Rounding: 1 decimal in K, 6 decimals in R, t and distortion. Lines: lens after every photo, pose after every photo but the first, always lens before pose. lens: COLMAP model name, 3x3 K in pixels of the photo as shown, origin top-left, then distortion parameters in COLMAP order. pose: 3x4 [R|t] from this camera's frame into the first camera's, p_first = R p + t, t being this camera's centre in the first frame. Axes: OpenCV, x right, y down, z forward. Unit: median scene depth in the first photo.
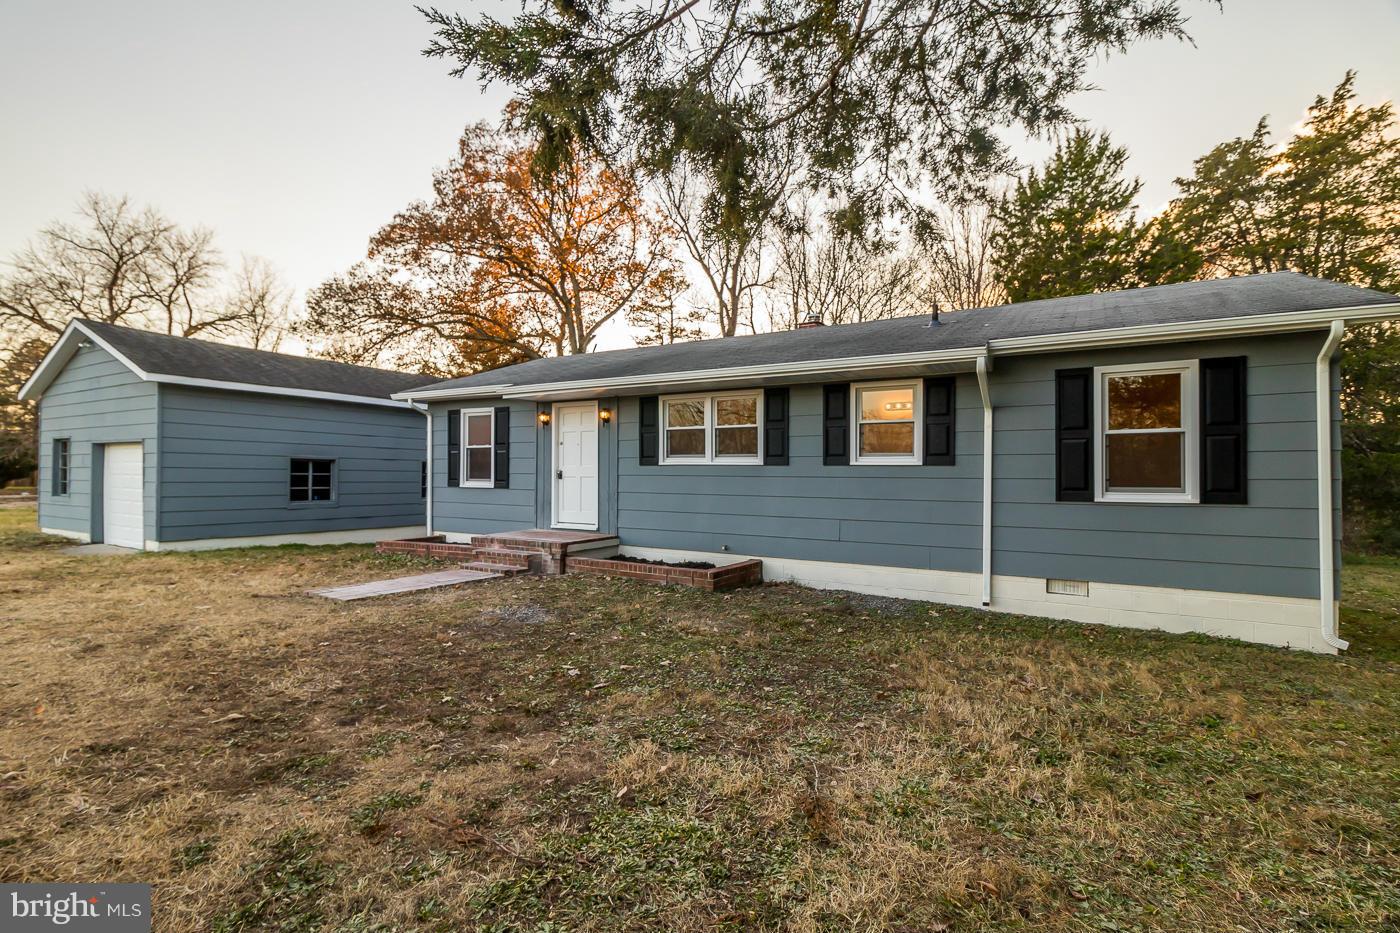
lens RADIAL K [[647.5, 0, 693.6], [0, 647.5, 472.1], [0, 0, 1]] dist [0.003822, 0.000417]
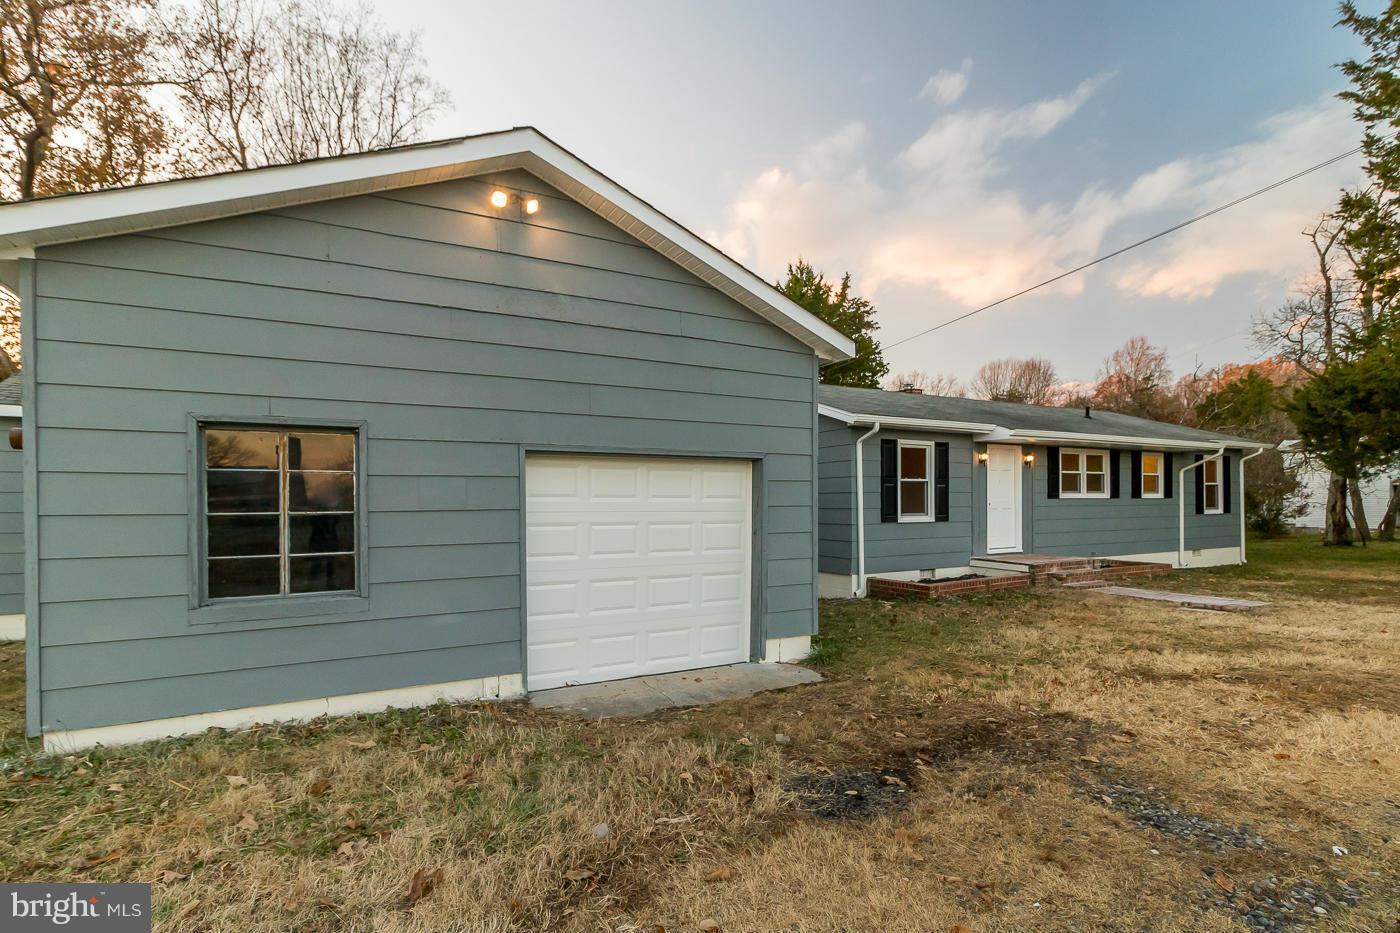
lens RADIAL K [[541.4, 0, 695.8], [0, 541.4, 511.4], [0, 0, 1]] dist [0.000945, 0.000078]
pose [[0.566387, -0.016883, 0.823967, -1.419083], [0.014595, 0.999839, 0.010454, -0.007025], [-0.824010, 0.006105, 0.566542, 0.983946]]
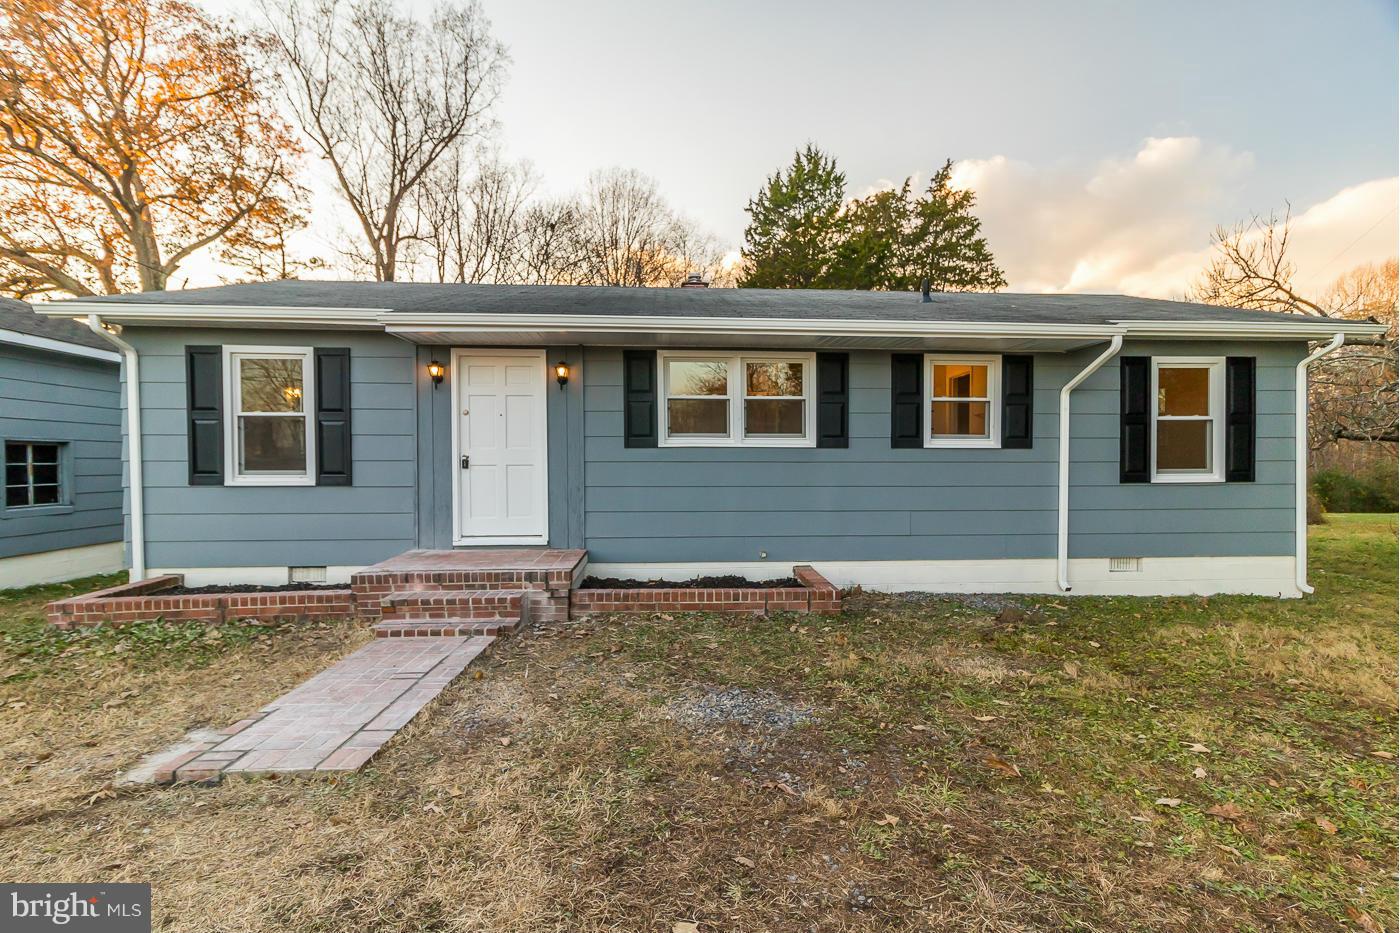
lens RADIAL K [[646.0, 0, 707.2], [0, 646.0, 470.7], [0, 0, 1]] dist [0.001587, 0.000707]
pose [[0.821131, -0.016938, 0.570489, -0.416836], [0.003611, 0.999694, 0.024484, -0.002115], [-0.570729, -0.018045, 0.820941, 0.380988]]
